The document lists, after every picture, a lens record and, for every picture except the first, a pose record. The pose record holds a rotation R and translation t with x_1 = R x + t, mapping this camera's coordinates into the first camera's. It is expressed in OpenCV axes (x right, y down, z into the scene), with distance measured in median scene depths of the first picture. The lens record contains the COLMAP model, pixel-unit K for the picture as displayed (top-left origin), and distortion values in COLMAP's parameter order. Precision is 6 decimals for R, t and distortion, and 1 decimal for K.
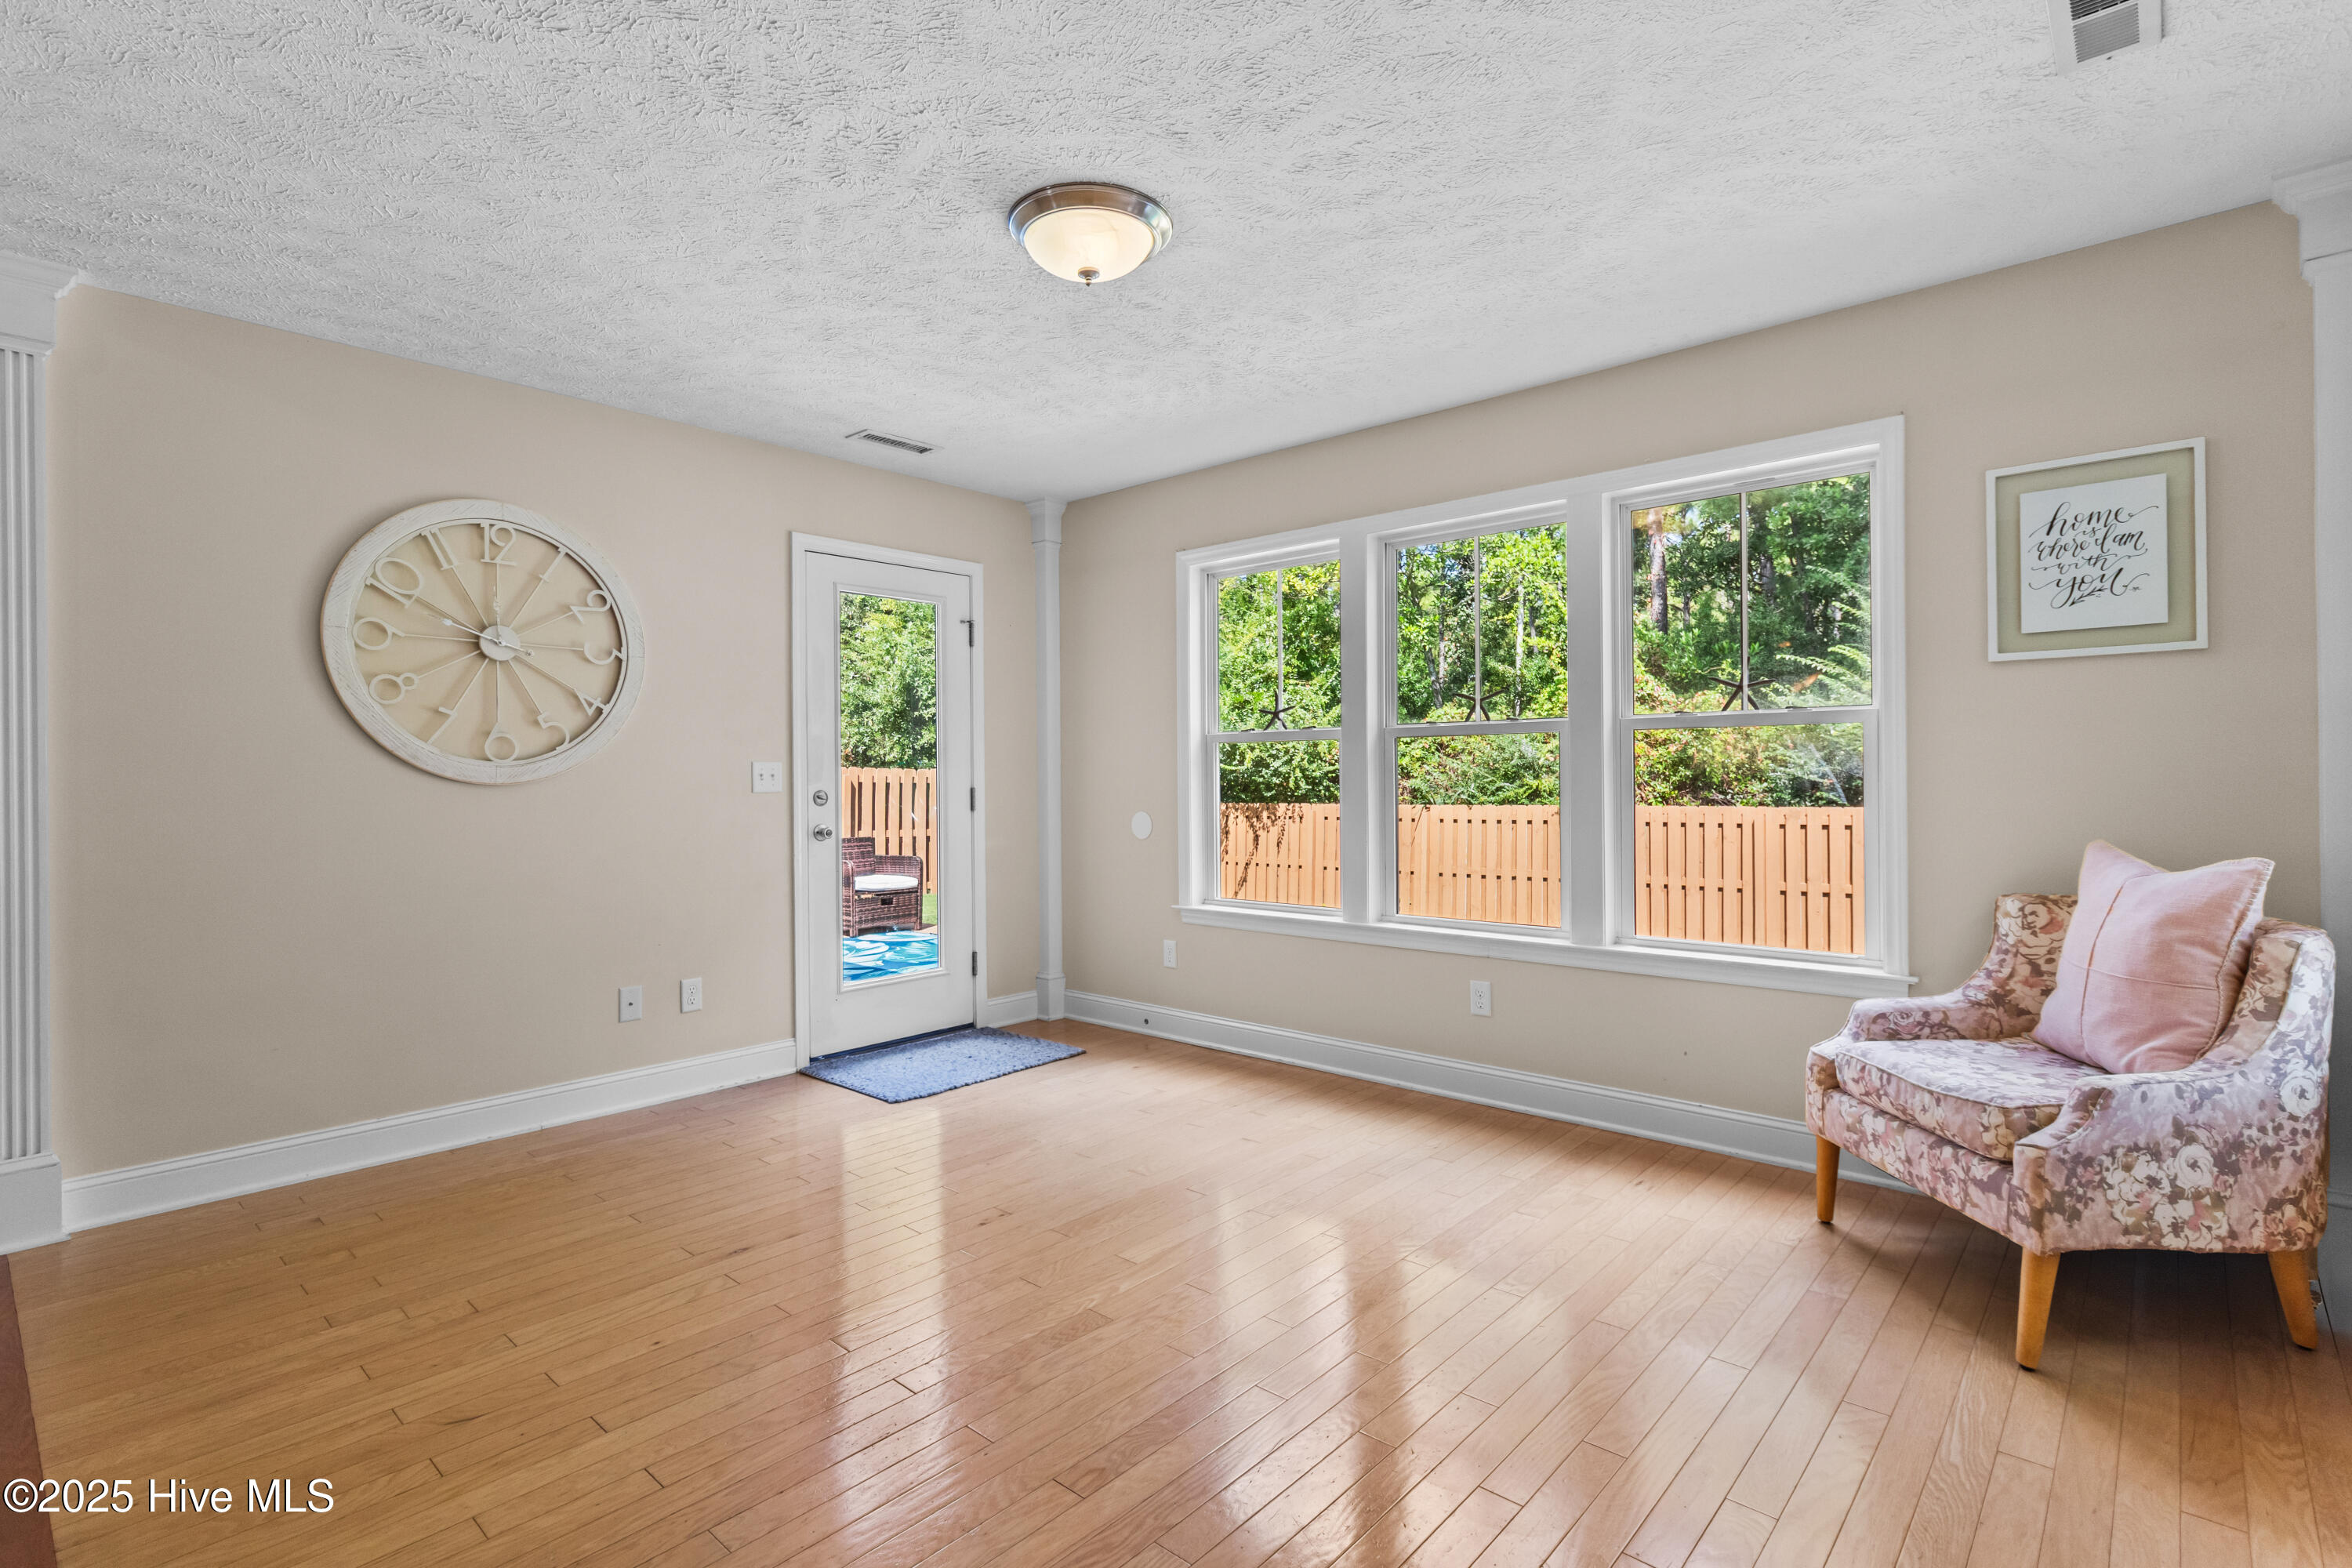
lens RADIAL K [[1128.3, 0, 1176.0], [0, 1128.3, 784.0], [0, 0, 1]] dist [0.000901, 0.000493]
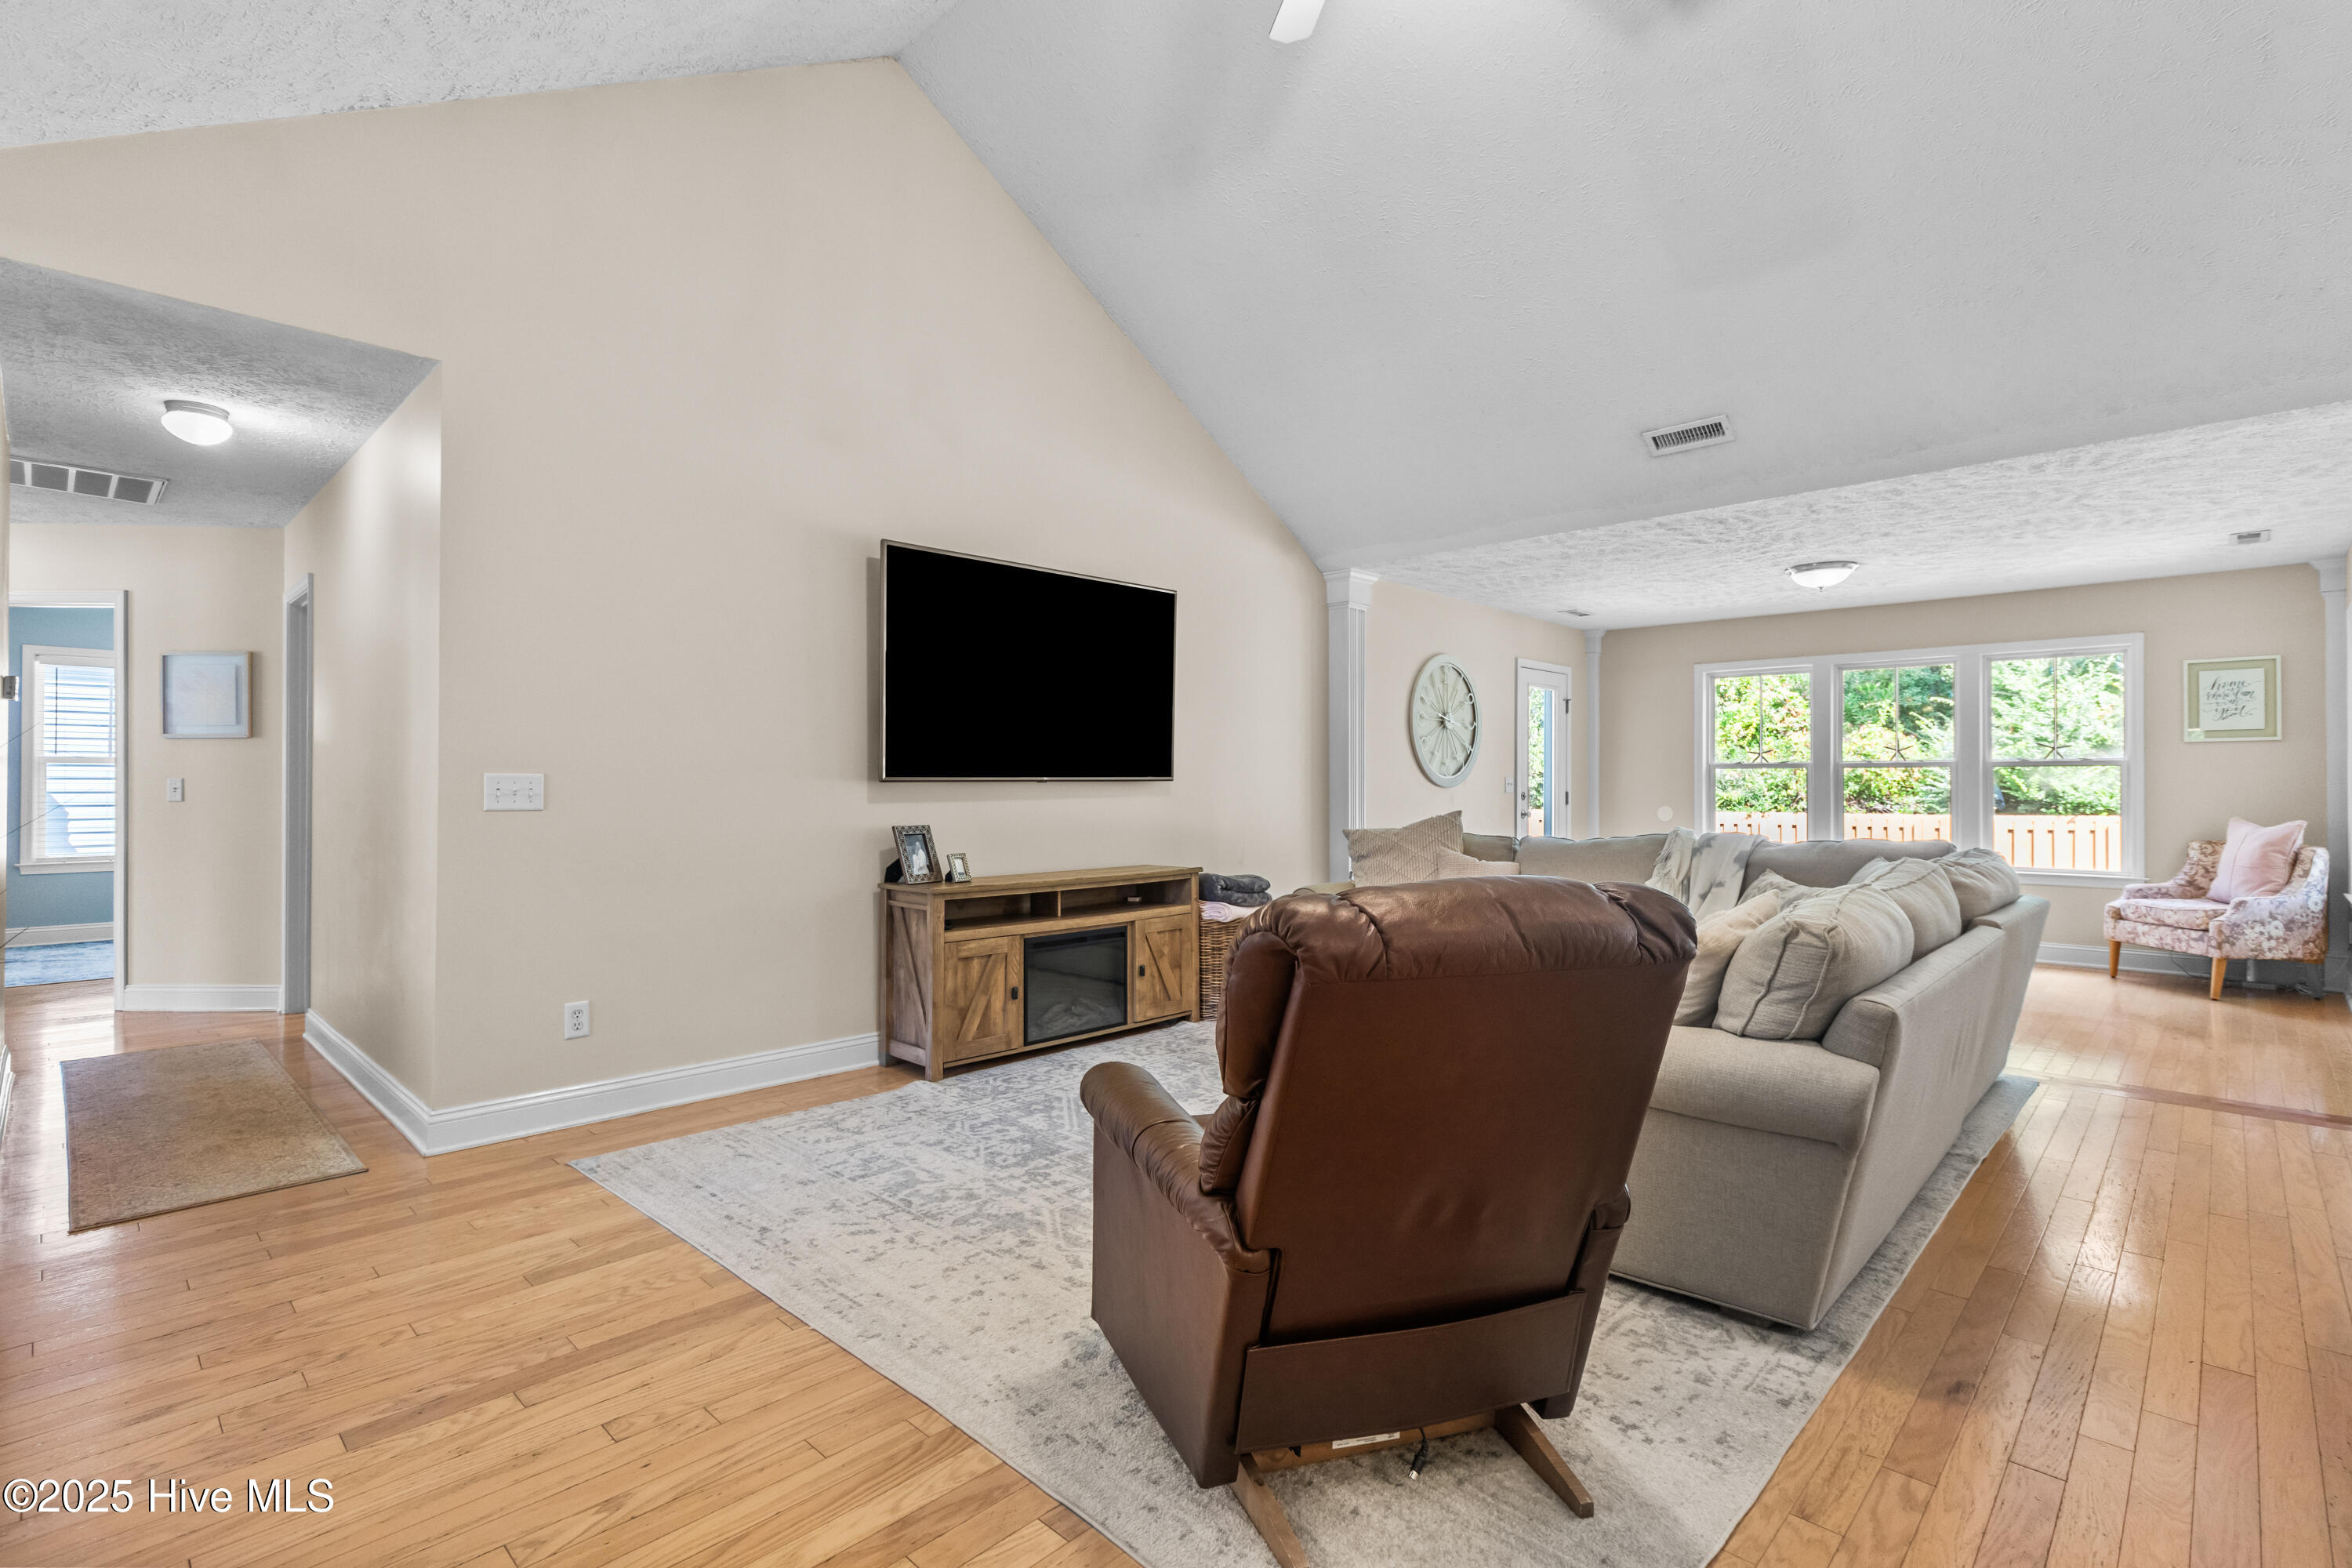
lens RADIAL K [[1099.4, 0, 1181.4], [0, 1099.4, 787.4], [0, 0, 1]] dist [-0.000068, 0.000528]
pose [[0.999194, 0.010639, -0.038712, -1.341457], [-0.010830, 0.999930, -0.004730, 0.020504], [0.038659, 0.005145, 0.999239, -1.437508]]
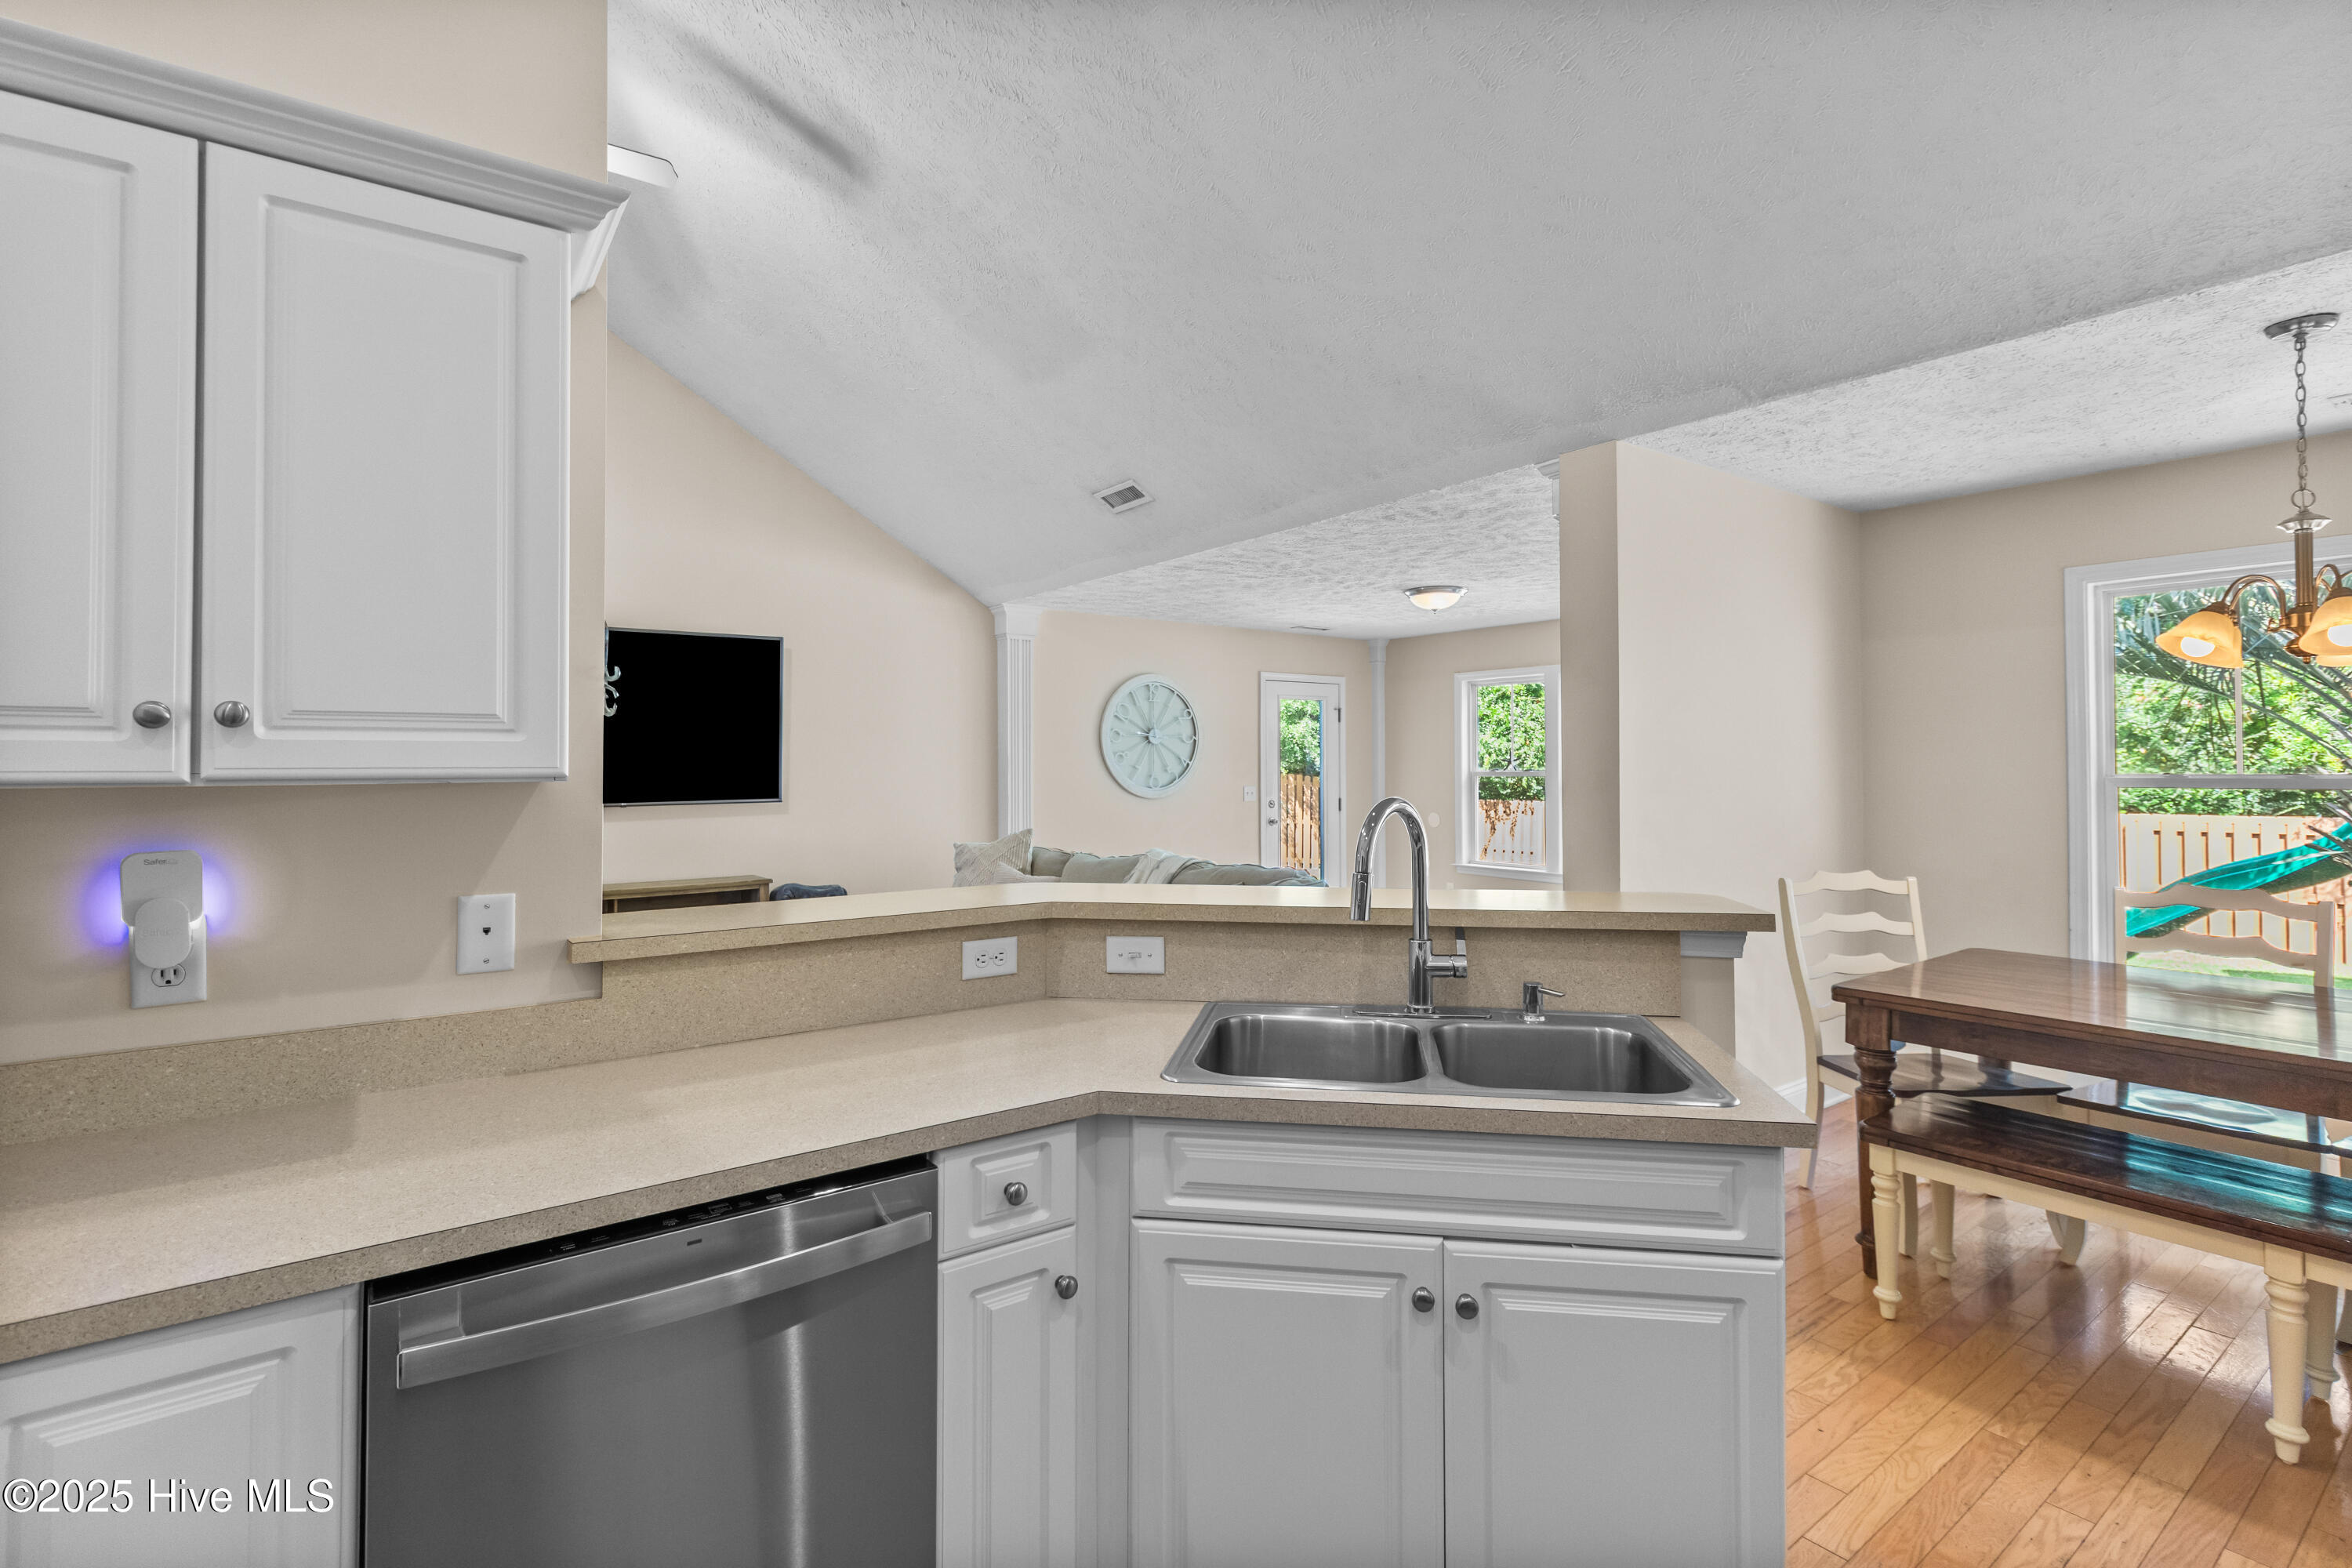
lens RADIAL K [[1099.1, 0, 1178.5], [0, 1099.1, 747.0], [0, 0, 1]] dist [0.000739, -0.000773]
pose [[0.979162, 0.003093, -0.203055, -0.135036], [-0.007314, 0.999772, -0.020039, -0.078018], [0.202947, 0.021107, 0.978962, -1.520323]]
